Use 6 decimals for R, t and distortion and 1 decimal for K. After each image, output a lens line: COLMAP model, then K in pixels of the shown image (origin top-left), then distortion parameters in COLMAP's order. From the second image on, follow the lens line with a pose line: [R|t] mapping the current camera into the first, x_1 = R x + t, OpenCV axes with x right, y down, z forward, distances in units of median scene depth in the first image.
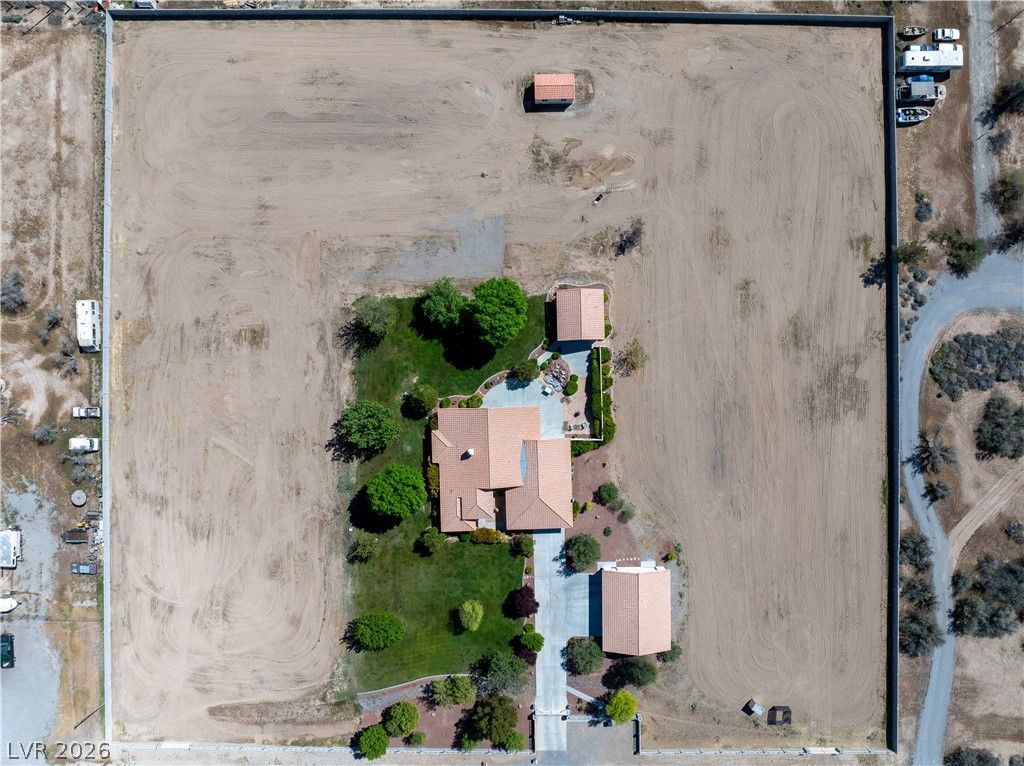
lens RADIAL K [[720.5, 0, 513.4], [0, 720.5, 378.3], [0, 0, 1]] dist [-0.037911, 0.001601]
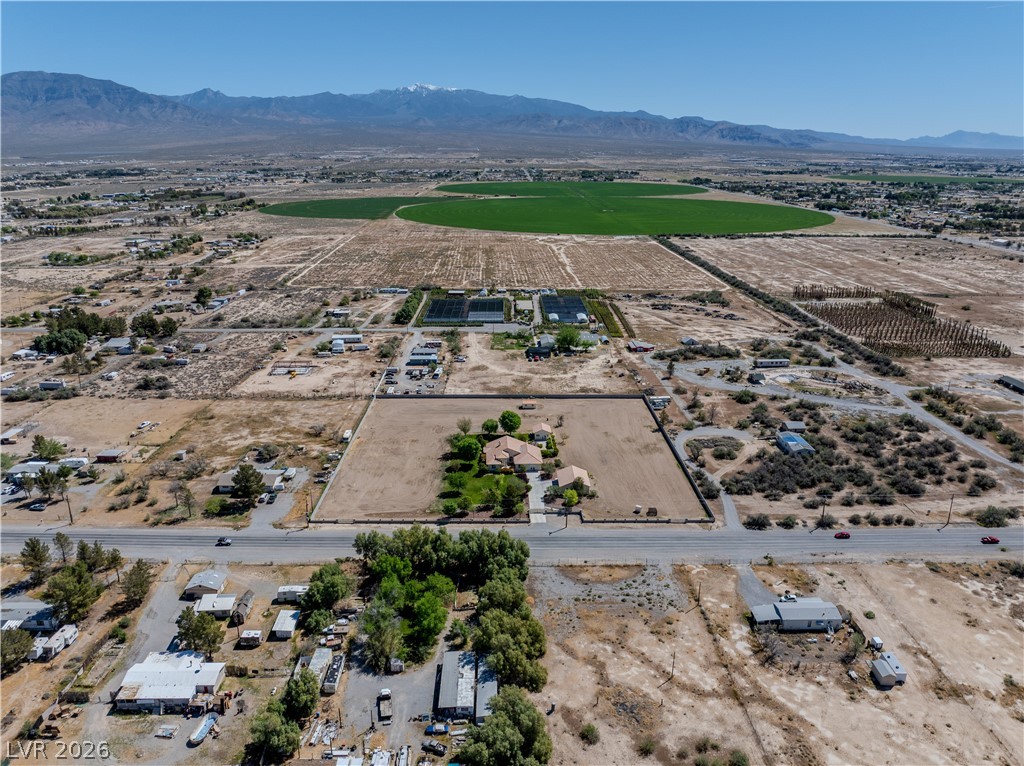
lens RADIAL K [[720.5, 0, 513.4], [0, 720.5, 378.3], [0, 0, 1]] dist [-0.037911, 0.001601]
pose [[0.999948, 0.000916, 0.010143, -0.036535], [0.009364, 0.308911, -0.951045, 2.268397], [-0.004005, 0.951090, 0.308887, 0.017258]]
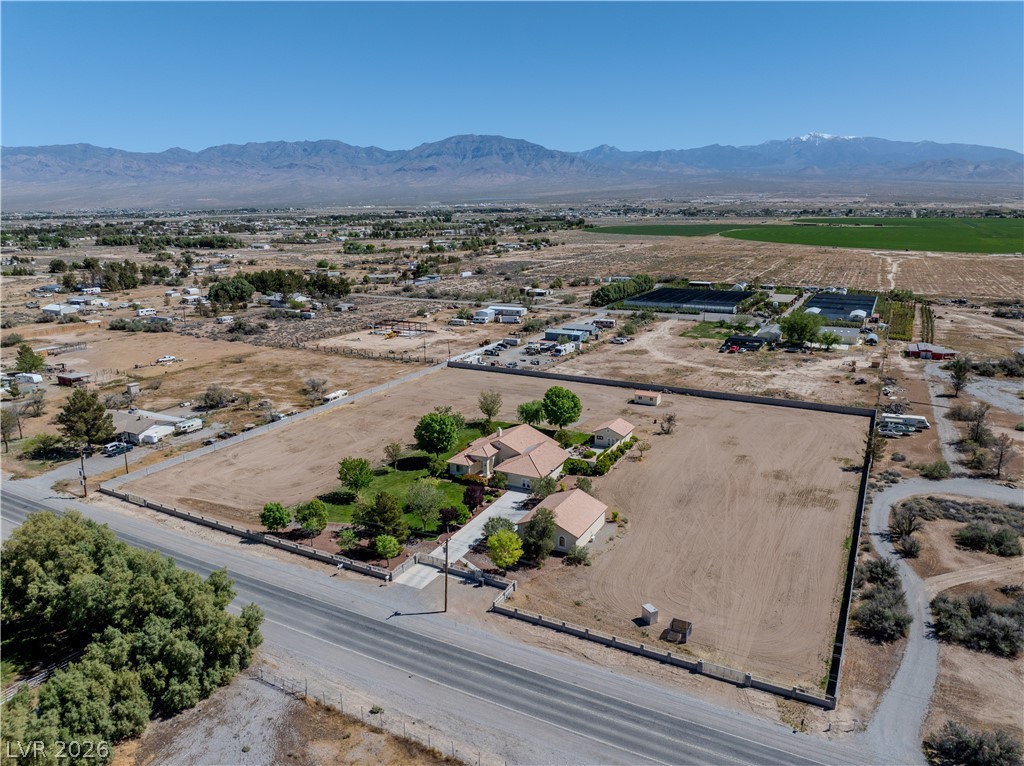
lens RADIAL K [[720.5, 0, 513.4], [0, 720.5, 378.3], [0, 0, 1]] dist [-0.037911, 0.001601]
pose [[0.879986, 0.107626, -0.462645, 0.544983], [-0.474913, 0.217832, -0.852647, 1.149766], [0.009012, 0.970034, 0.242803, 0.543619]]
